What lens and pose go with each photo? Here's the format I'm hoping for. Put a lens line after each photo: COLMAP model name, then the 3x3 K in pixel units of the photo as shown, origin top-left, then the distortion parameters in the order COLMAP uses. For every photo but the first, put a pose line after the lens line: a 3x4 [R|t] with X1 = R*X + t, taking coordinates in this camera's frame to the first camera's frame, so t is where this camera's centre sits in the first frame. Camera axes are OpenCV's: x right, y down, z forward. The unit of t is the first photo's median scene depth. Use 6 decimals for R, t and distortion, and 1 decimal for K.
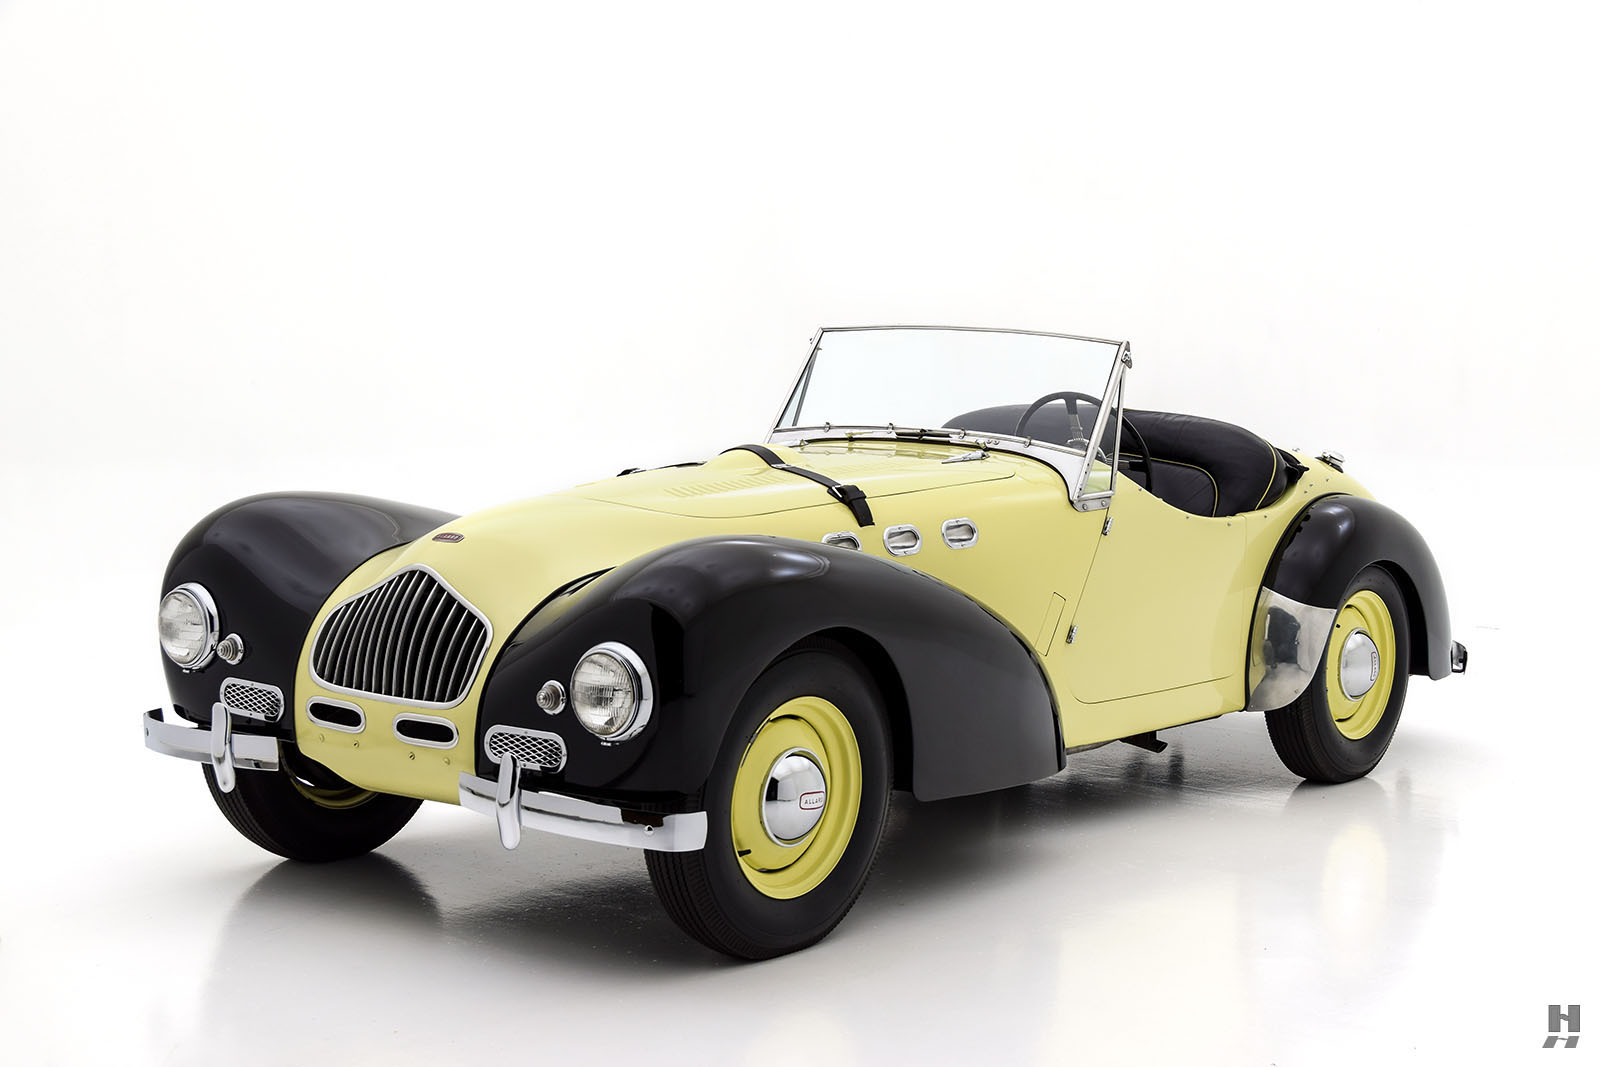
lens RADIAL K [[2623.4, 0, 800.0], [0, 2623.4, 533.5], [0, 0, 1]] dist [-0.006554, 0.008459]
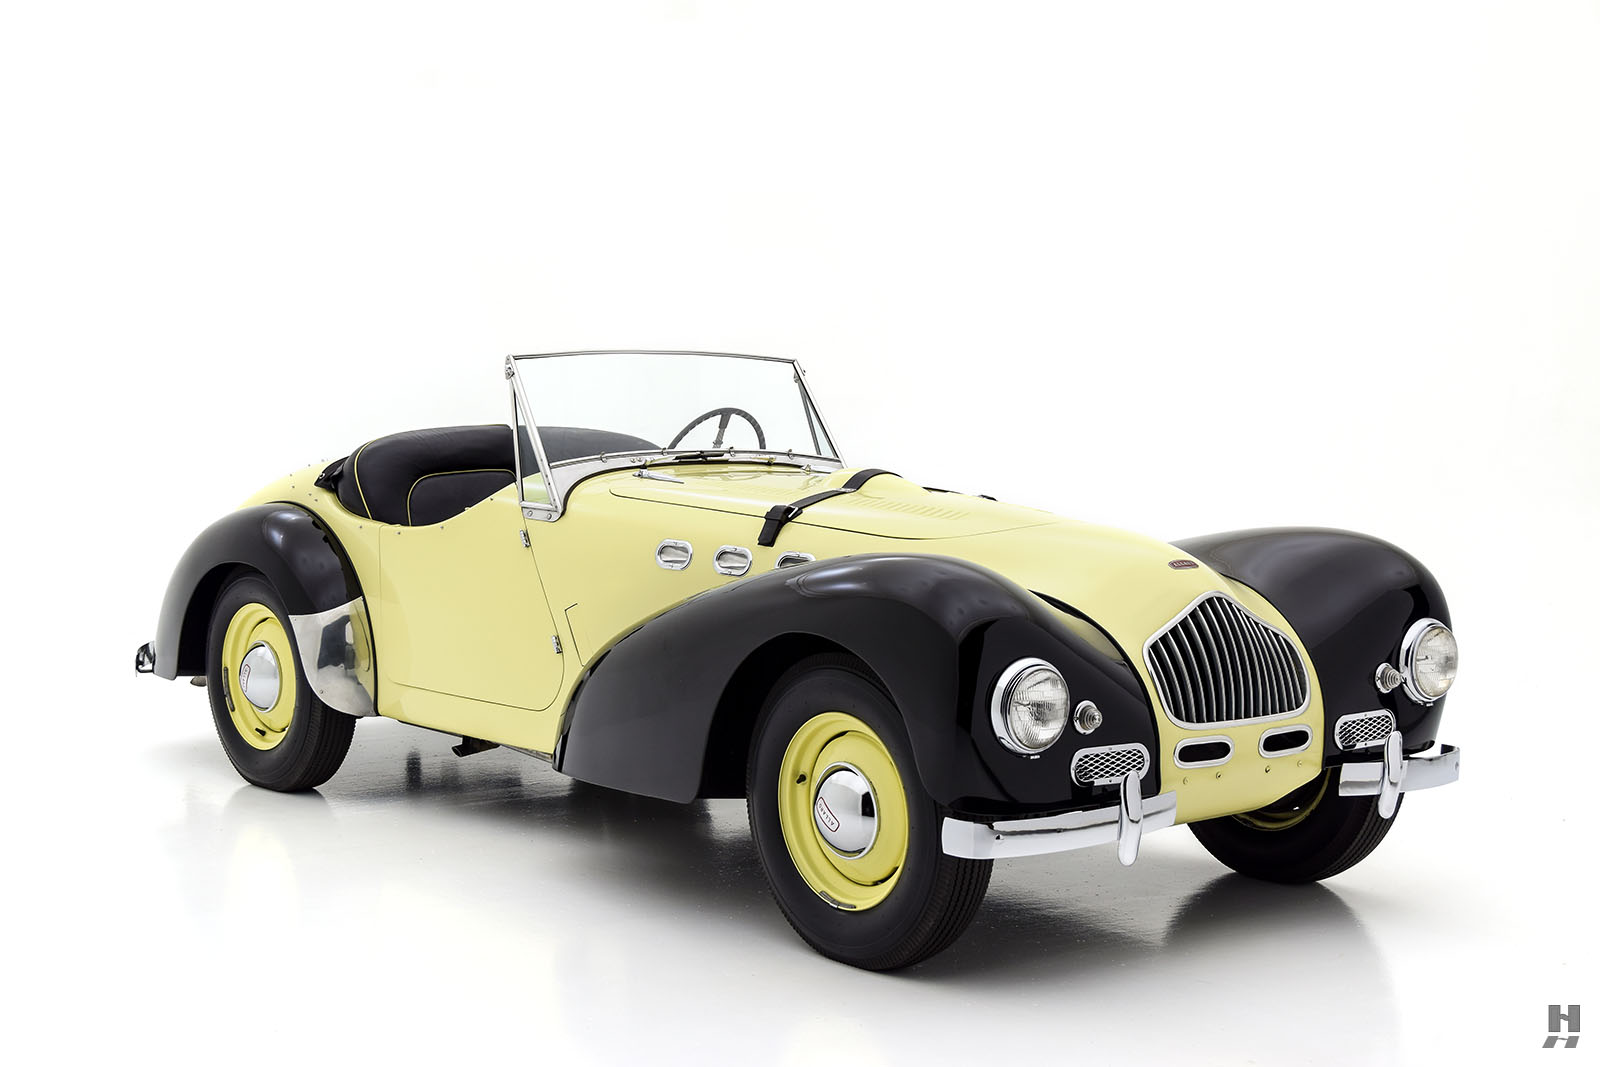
lens RADIAL K [[2507.3, 0, 806.5], [0, 2507.3, 532.5], [0, 0, 1]] dist [0.077087, -0.018950]
pose [[0.181314, -0.094013, 0.978921, -1.142508], [0.076355, 0.993761, 0.081296, -0.105525], [-0.980457, 0.060005, 0.187361, 0.955734]]
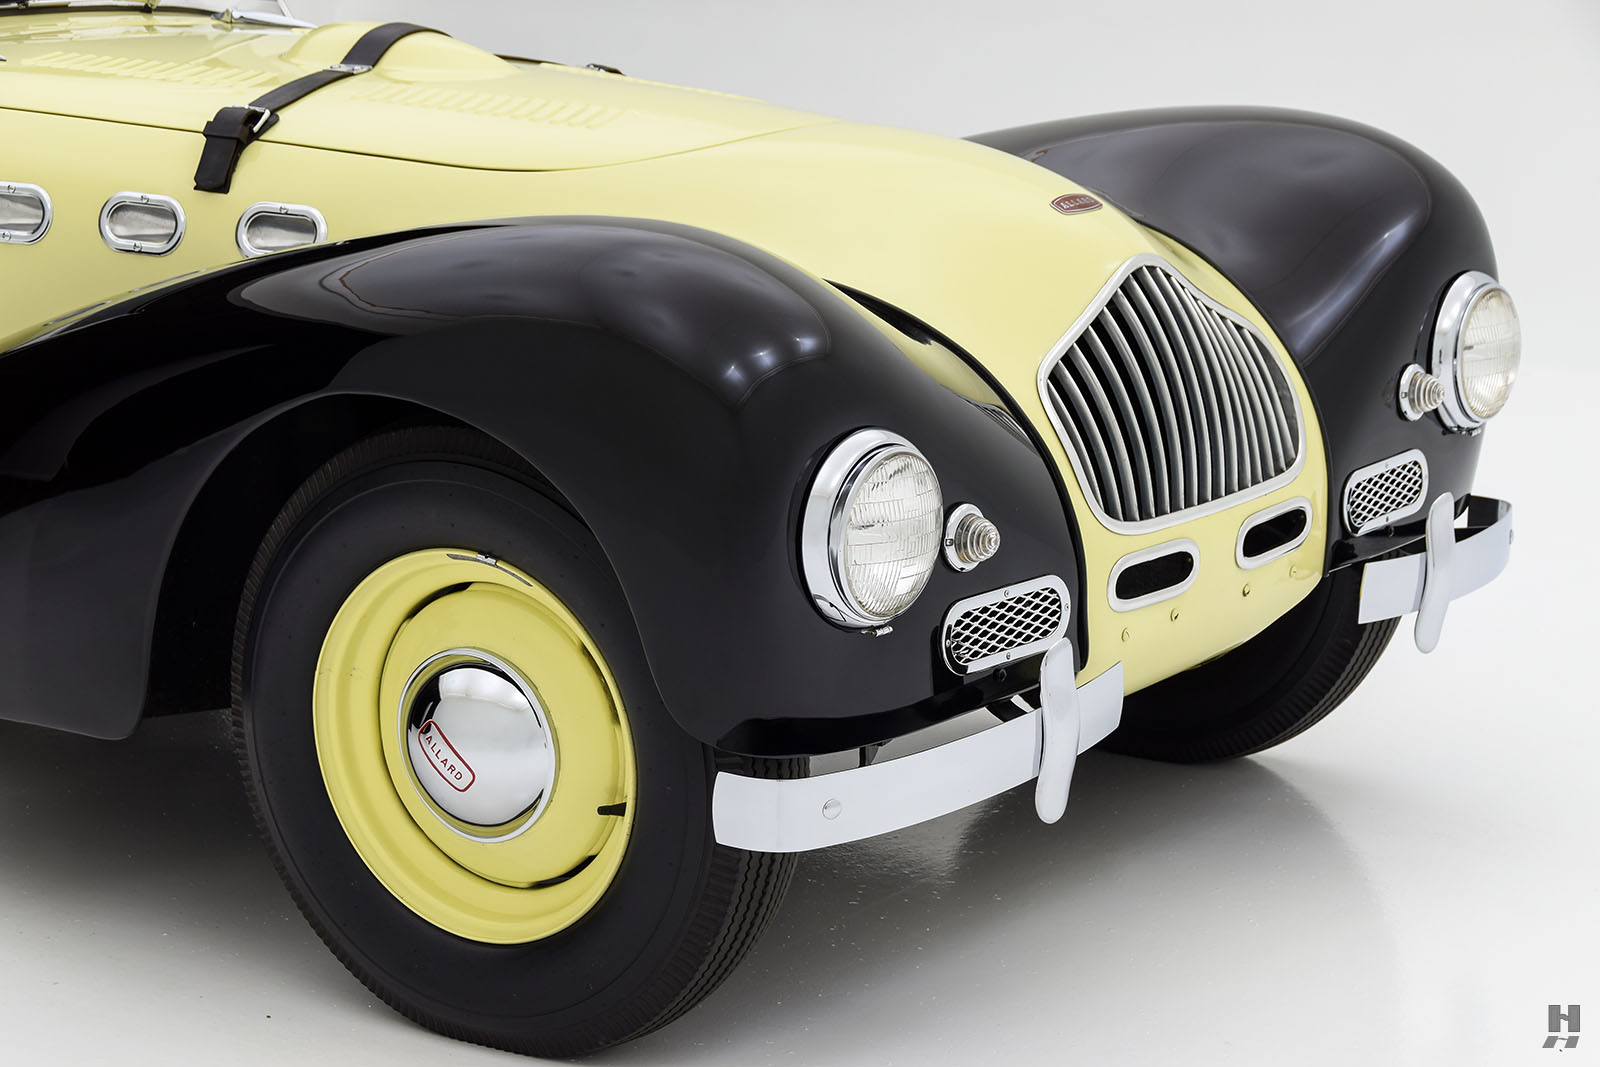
lens RADIAL K [[3741.9, 0, 800.0], [0, 3741.9, 533.5], [0, 0, 1]] dist [0.037244, -0.062466]
pose [[-0.057955, -0.231025, 0.971220, -0.886565], [0.090065, 0.967678, 0.235557, -0.119388], [-0.994248, 0.101125, -0.035275, 1.086616]]
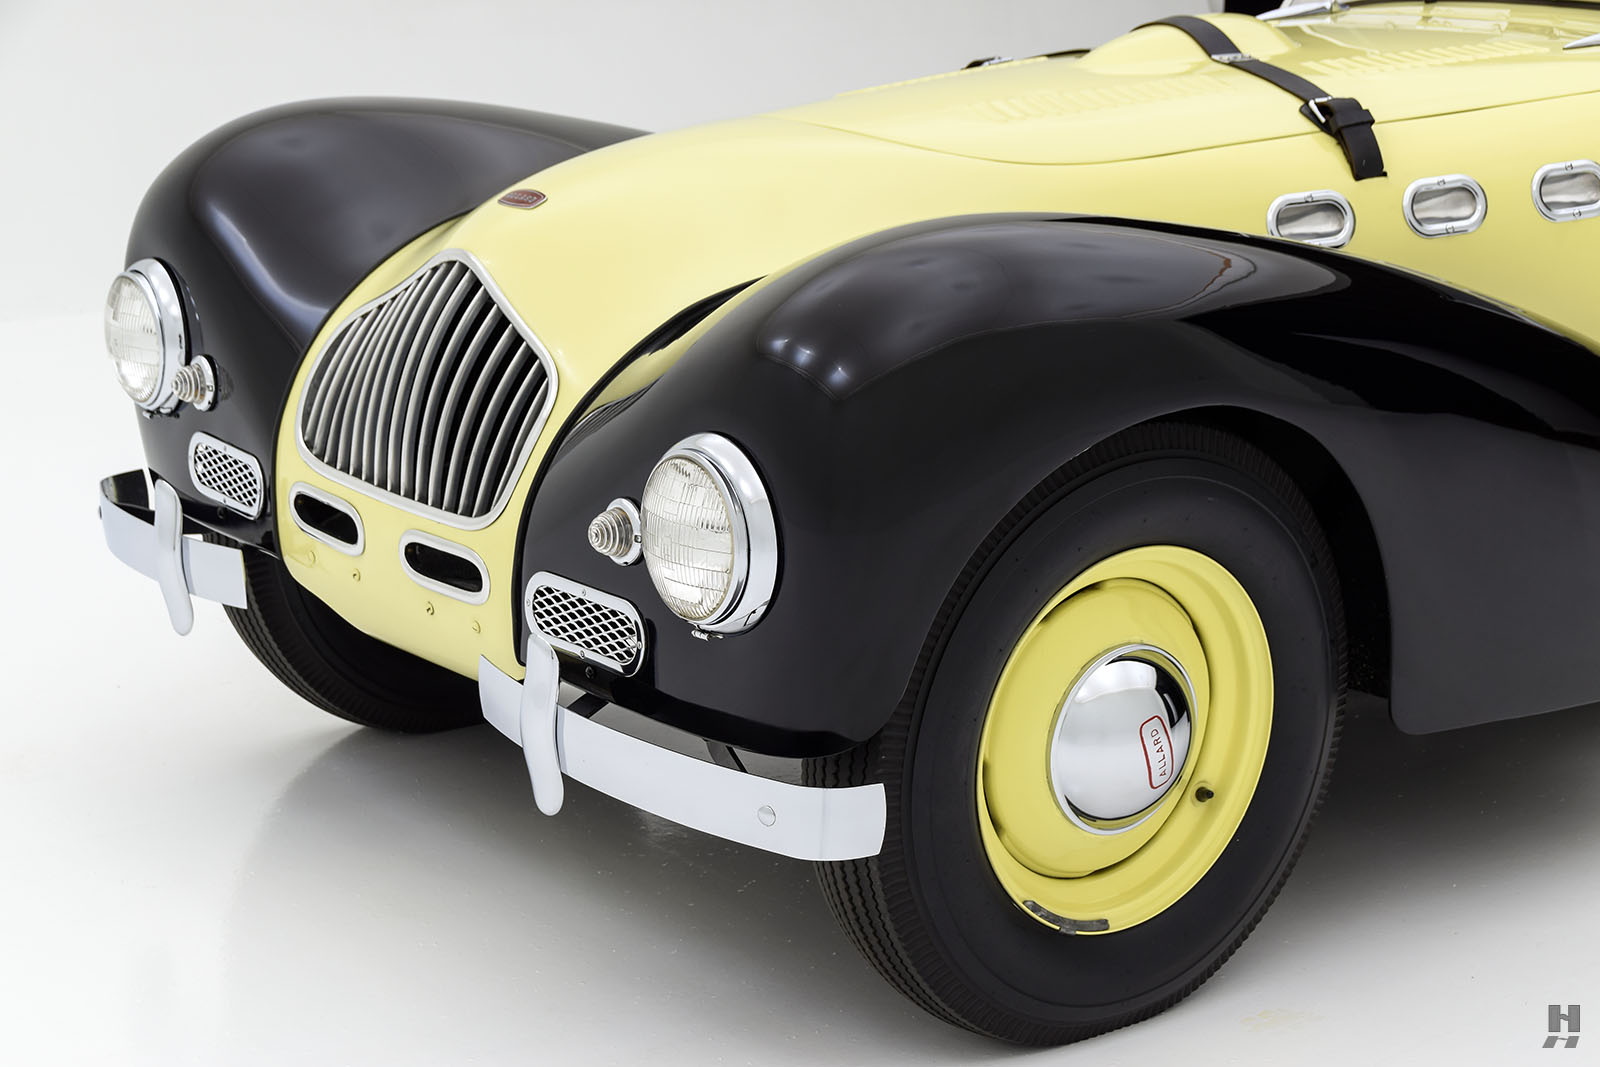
lens RADIAL K [[3206.5, 0, 800.0], [0, 3206.5, 533.5], [0, 0, 1]] dist [0.036499, 0.124205]
pose [[0.961293, 0.048398, -0.271243, 0.100199], [-0.009848, 0.989858, 0.141716, -0.024083], [0.275351, -0.133559, 0.952021, 0.382185]]
